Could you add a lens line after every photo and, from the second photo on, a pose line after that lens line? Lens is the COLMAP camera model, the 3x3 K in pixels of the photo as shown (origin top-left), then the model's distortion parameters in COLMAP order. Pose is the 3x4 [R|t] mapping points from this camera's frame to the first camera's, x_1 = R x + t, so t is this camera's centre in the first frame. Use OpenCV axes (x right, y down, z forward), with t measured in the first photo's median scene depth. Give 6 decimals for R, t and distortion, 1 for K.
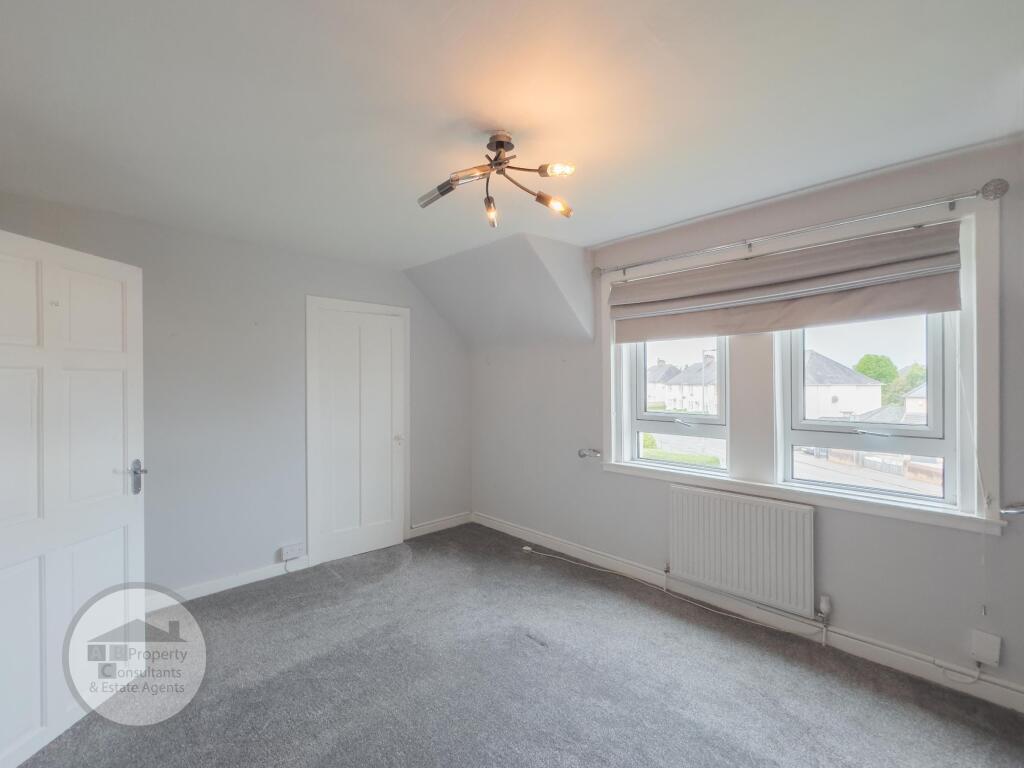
lens RADIAL K [[449.6, 0, 512.0], [0, 449.6, 384.0], [0, 0, 1]] dist [0.000732, -0.000012]
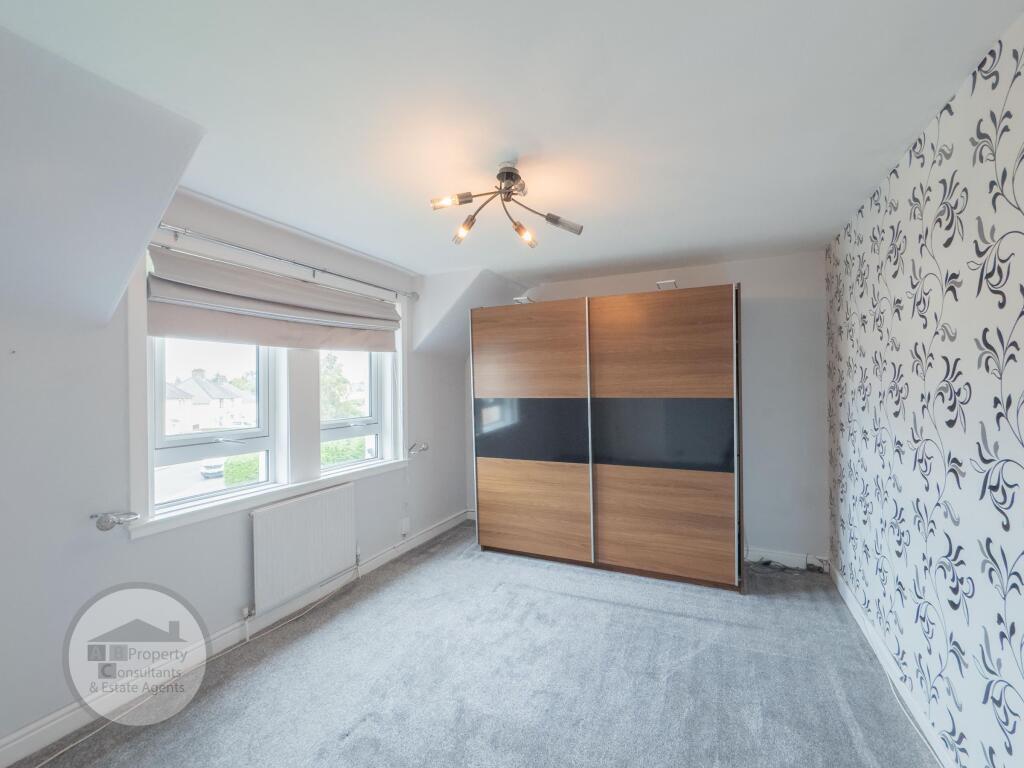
lens RADIAL K [[449.6, 0, 512.0], [0, 449.6, 384.0], [0, 0, 1]] dist [0.000732, -0.000012]
pose [[-0.364322, 0.016314, 0.931130, -0.620718], [0.021684, 0.999724, -0.009031, -0.002281], [-0.931021, 0.016901, -0.364575, 0.823868]]
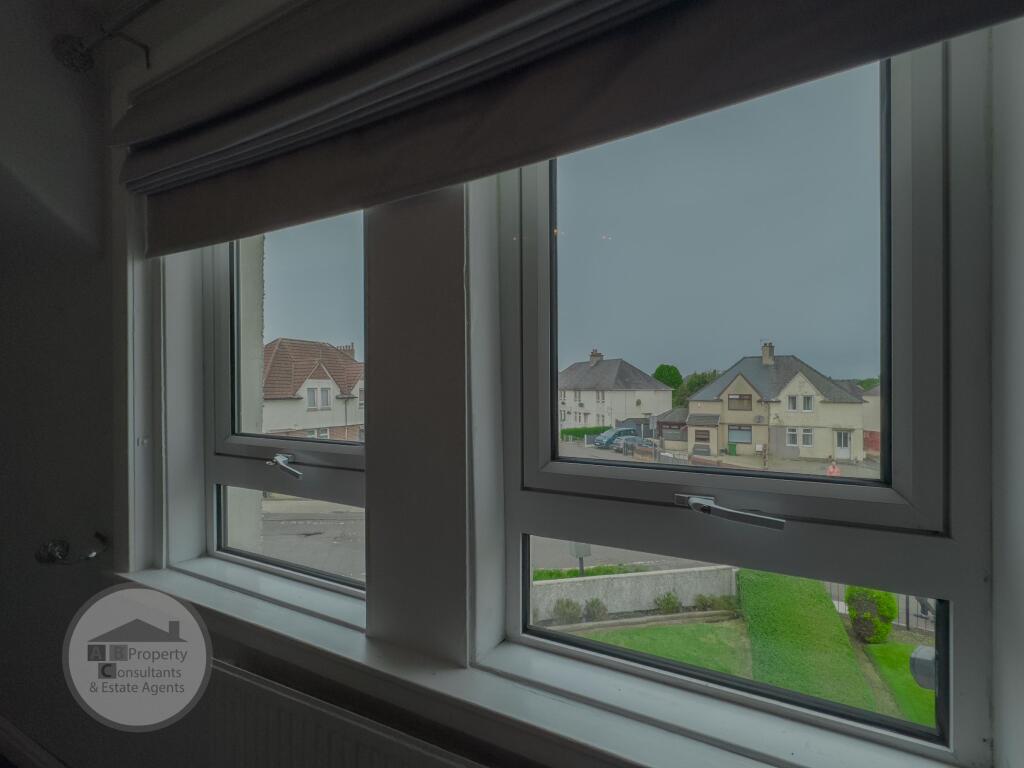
lens RADIAL K [[449.6, 0, 512.0], [0, 449.6, 384.0], [0, 0, 1]] dist [0.000732, -0.000012]
pose [[0.939911, 0.008666, 0.341309, 0.433829], [-0.005311, 0.999928, -0.010764, 0.019532], [-0.341377, 0.008305, 0.939890, 0.607649]]
